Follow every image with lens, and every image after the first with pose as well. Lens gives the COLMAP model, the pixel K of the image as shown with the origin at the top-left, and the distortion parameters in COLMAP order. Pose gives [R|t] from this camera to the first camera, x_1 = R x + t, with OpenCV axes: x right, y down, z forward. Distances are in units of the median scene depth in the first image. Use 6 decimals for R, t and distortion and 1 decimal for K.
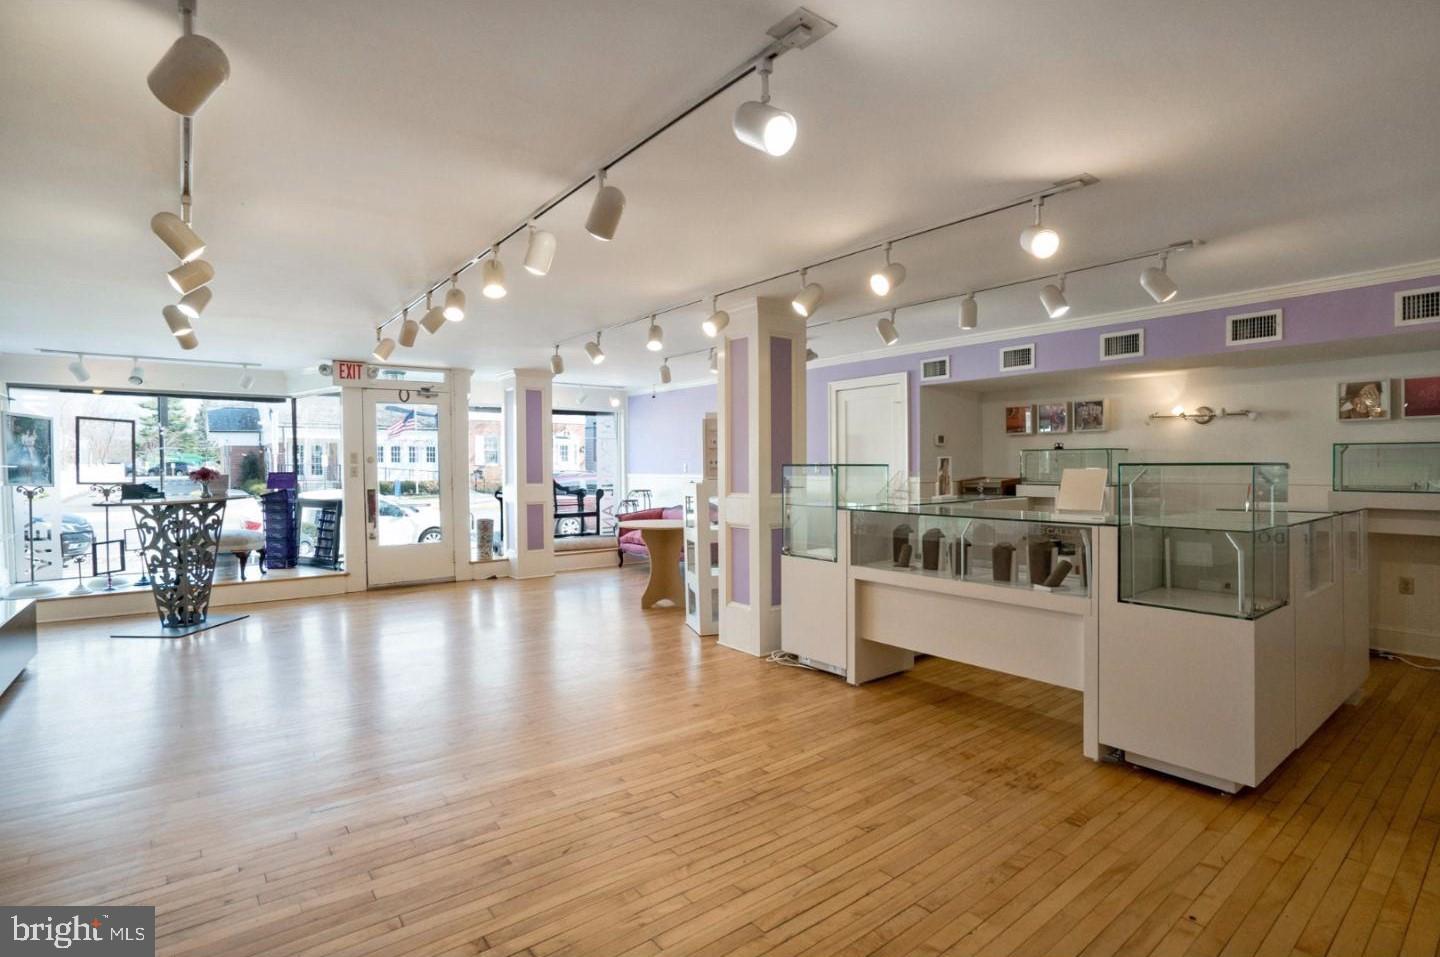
lens RADIAL K [[684.1, 0, 752.3], [0, 684.1, 468.2], [0, 0, 1]] dist [-0.019420, 0.003375]
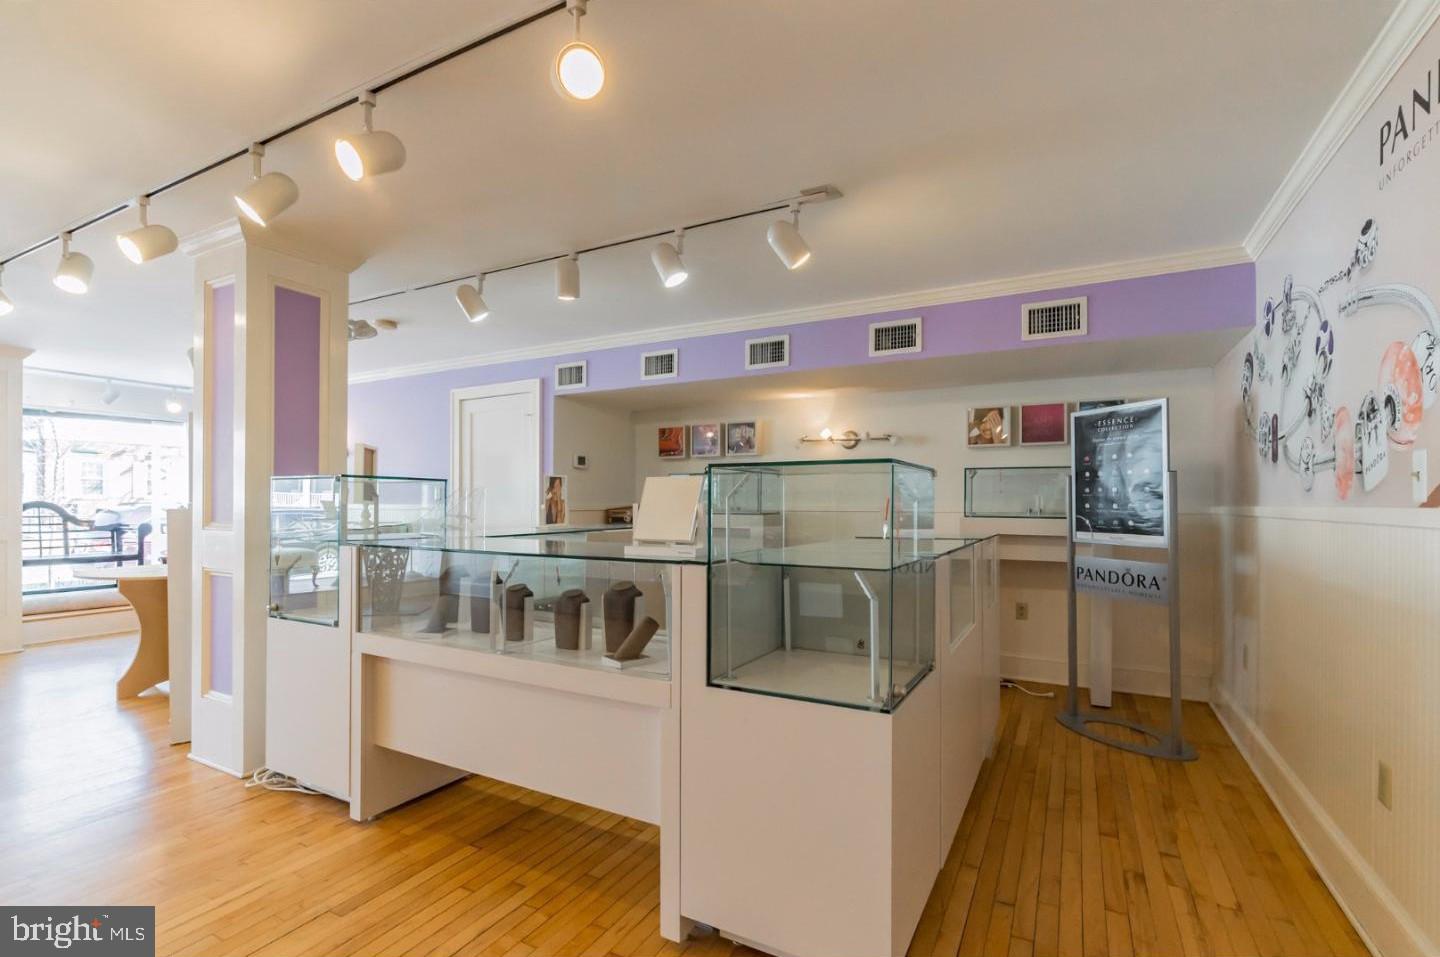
lens RADIAL K [[684.1, 0, 695.3], [0, 684.1, 496.5], [0, 0, 1]] dist [-0.019420, 0.003375]
pose [[0.938984, 0.005844, 0.343911, 0.194467], [-0.002008, 0.999932, -0.011509, 0.018588], [-0.343955, 0.010117, 0.938932, 0.258523]]
